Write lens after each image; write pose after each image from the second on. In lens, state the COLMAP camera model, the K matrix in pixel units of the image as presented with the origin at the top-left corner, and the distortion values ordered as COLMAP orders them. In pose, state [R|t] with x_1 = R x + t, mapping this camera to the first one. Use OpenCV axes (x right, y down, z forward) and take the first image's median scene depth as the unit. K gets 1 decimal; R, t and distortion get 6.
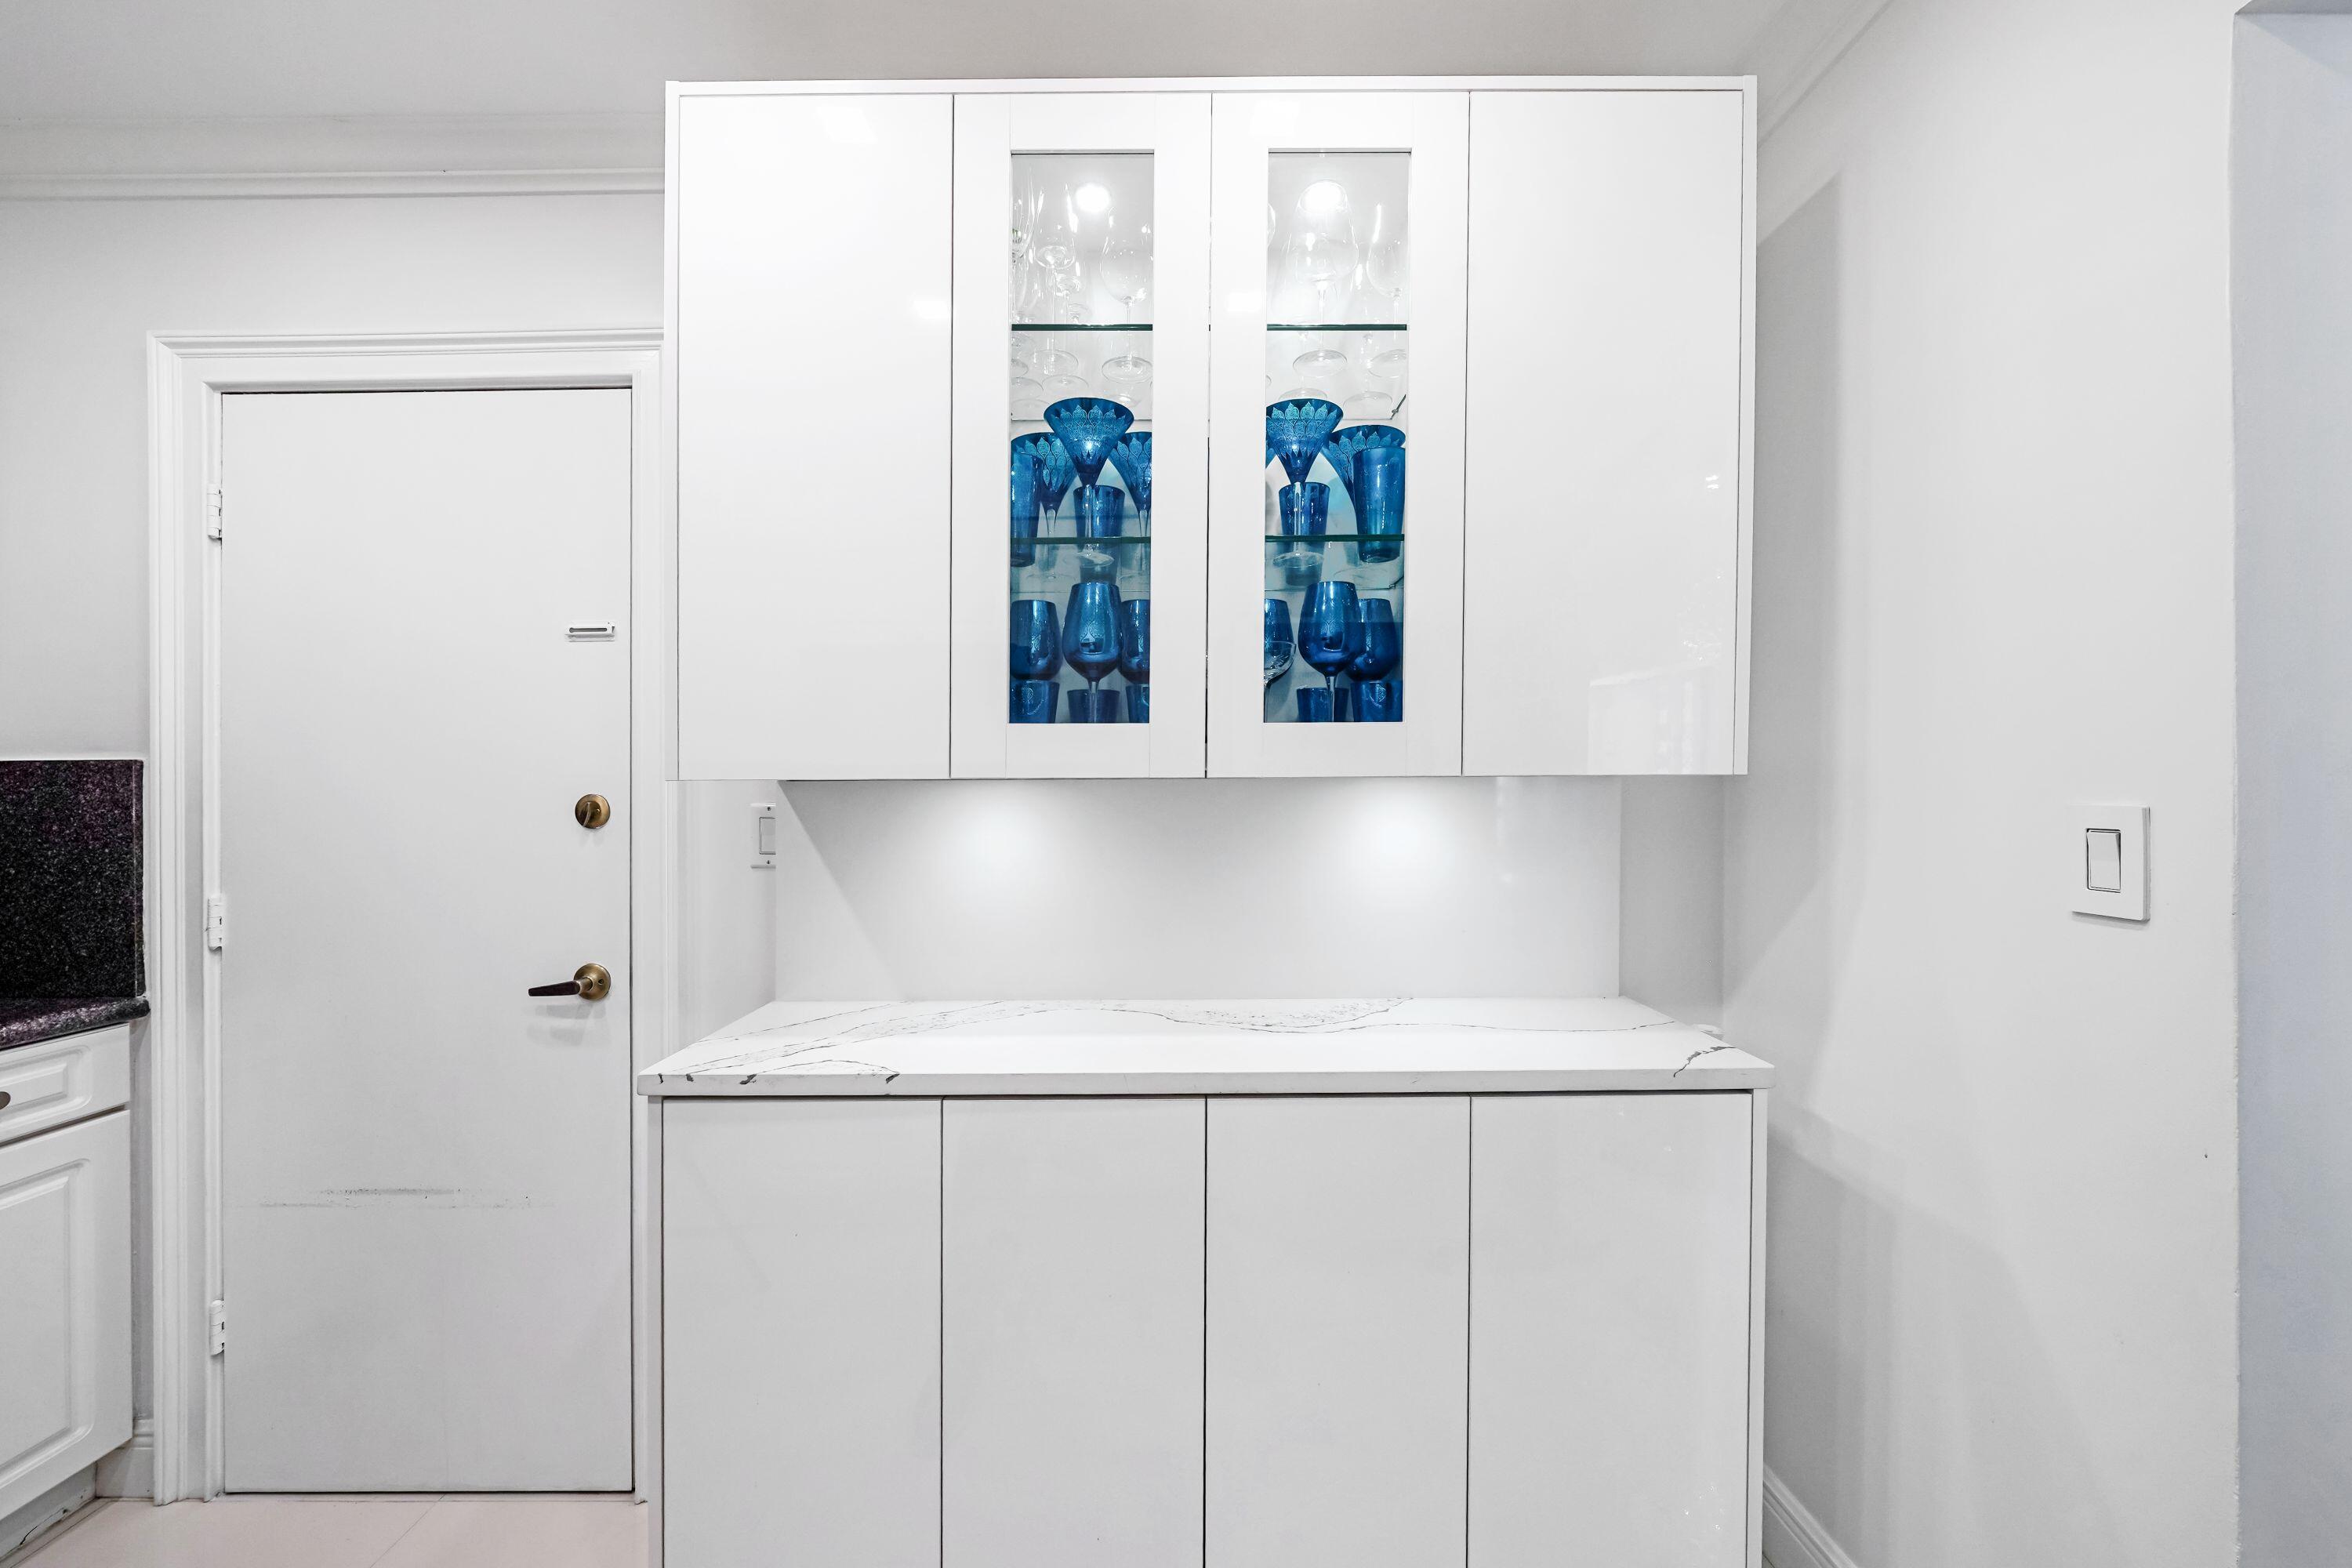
lens RADIAL K [[813.5, 0, 1174.4], [0, 813.5, 791.5], [0, 0, 1]] dist [-0.000953, -0.000028]
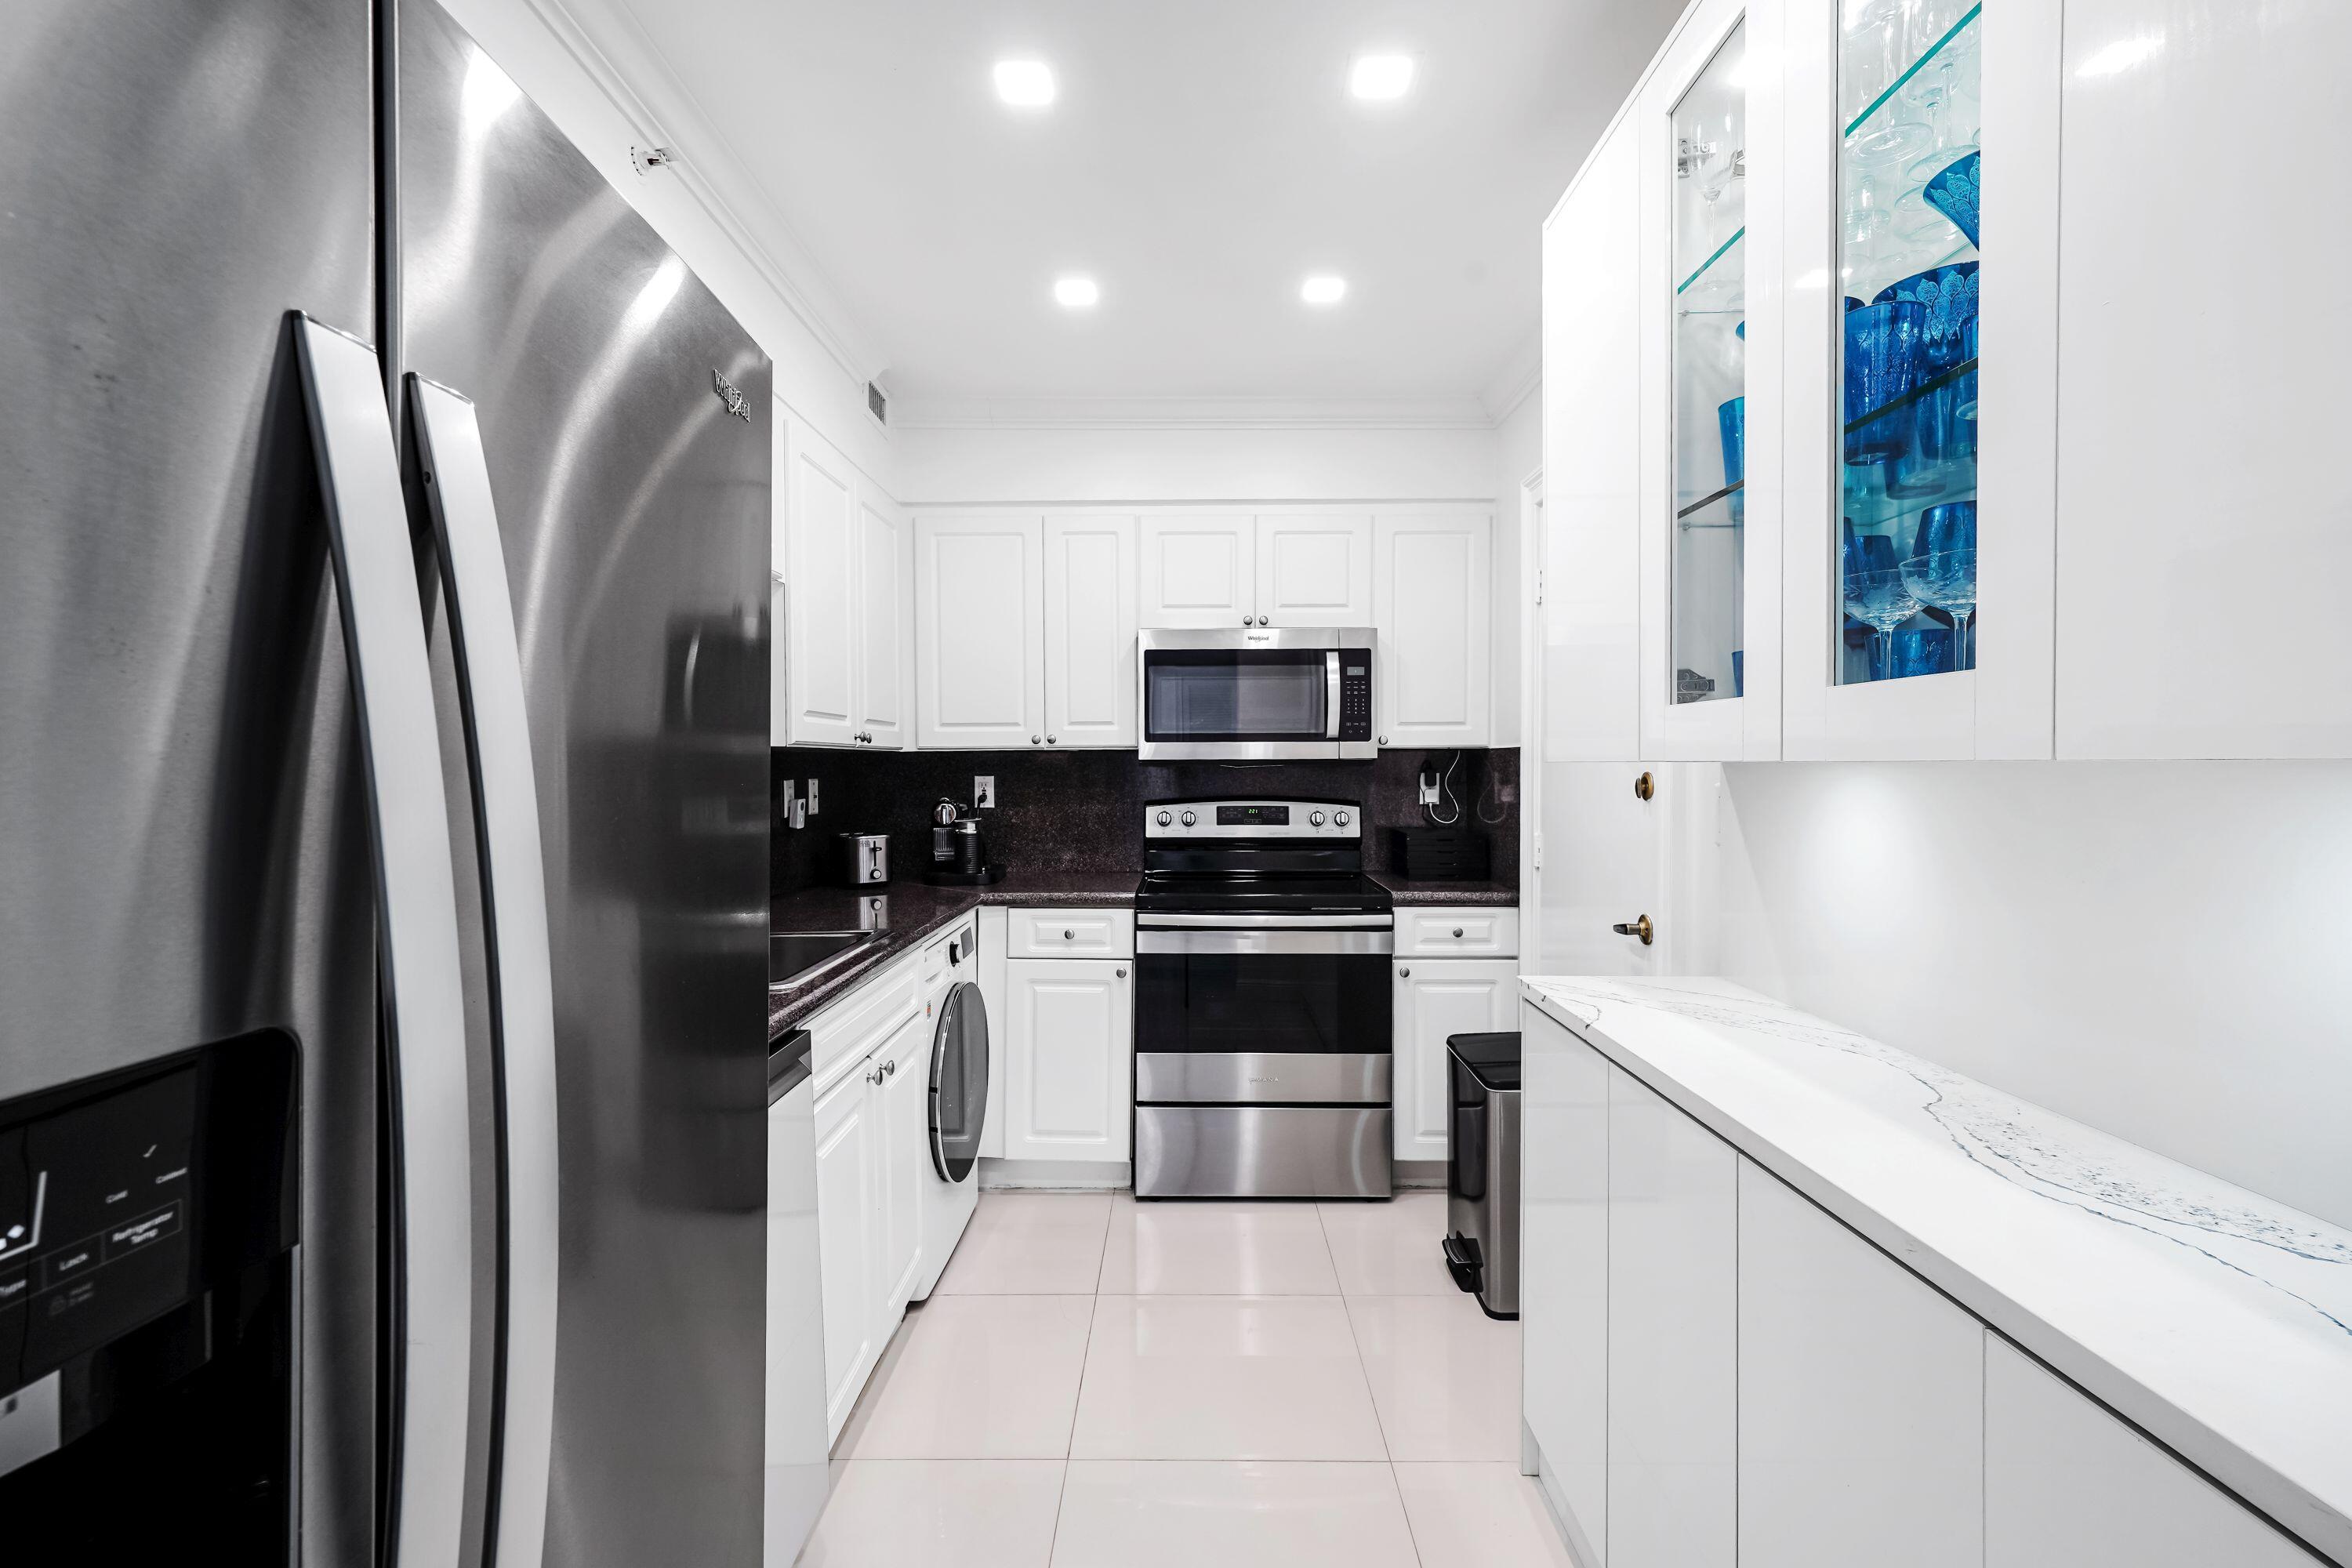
lens RADIAL K [[1037.8, 0, 1176.0], [0, 1037.8, 784.0], [0, 0, 1]] dist [0.001157, 0.000009]
pose [[-0.009805, 0.025757, -0.999620, 0.816812], [-0.005101, 0.999654, 0.025808, -0.014584], [0.999939, 0.005352, -0.009671, 0.331353]]
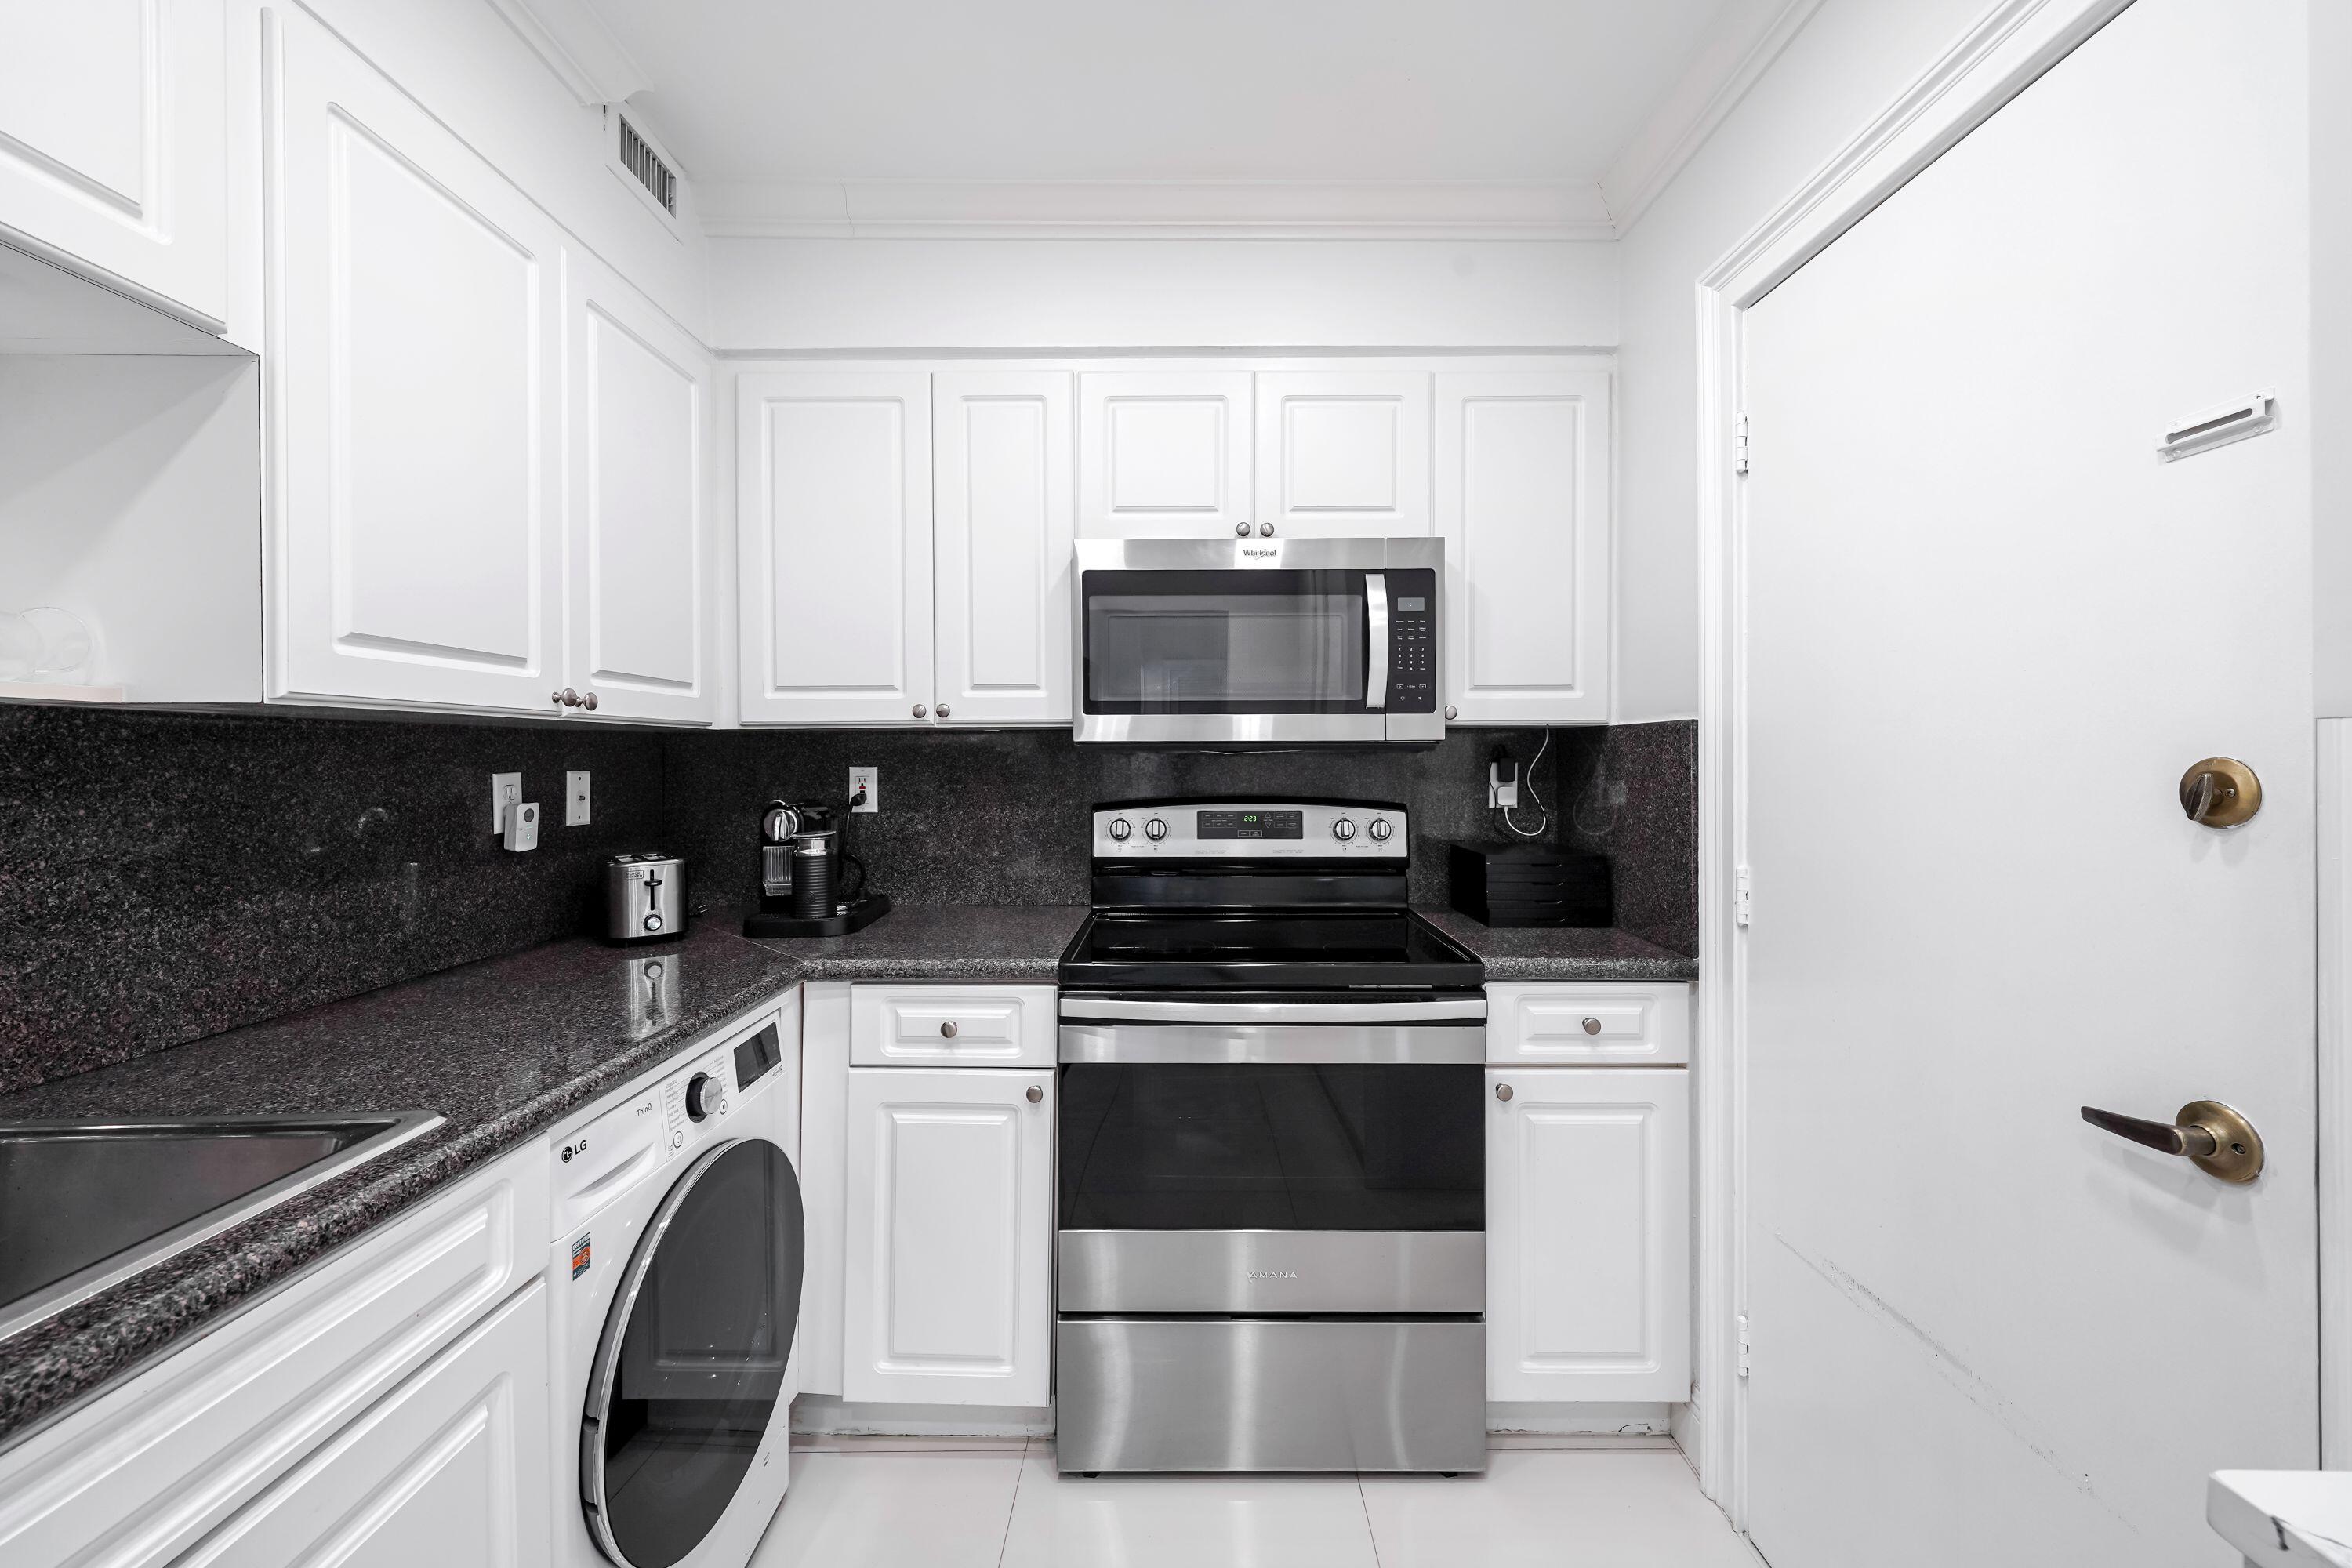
lens RADIAL K [[910.4, 0, 1175.6], [0, 910.4, 747.6], [0, 0, 1]] dist [0.001903, 0.000017]
pose [[-0.007501, -0.003137, -0.999967, -0.162841], [-0.006007, 0.999977, -0.003092, 0.002380], [0.999954, 0.005984, -0.007519, 0.380041]]
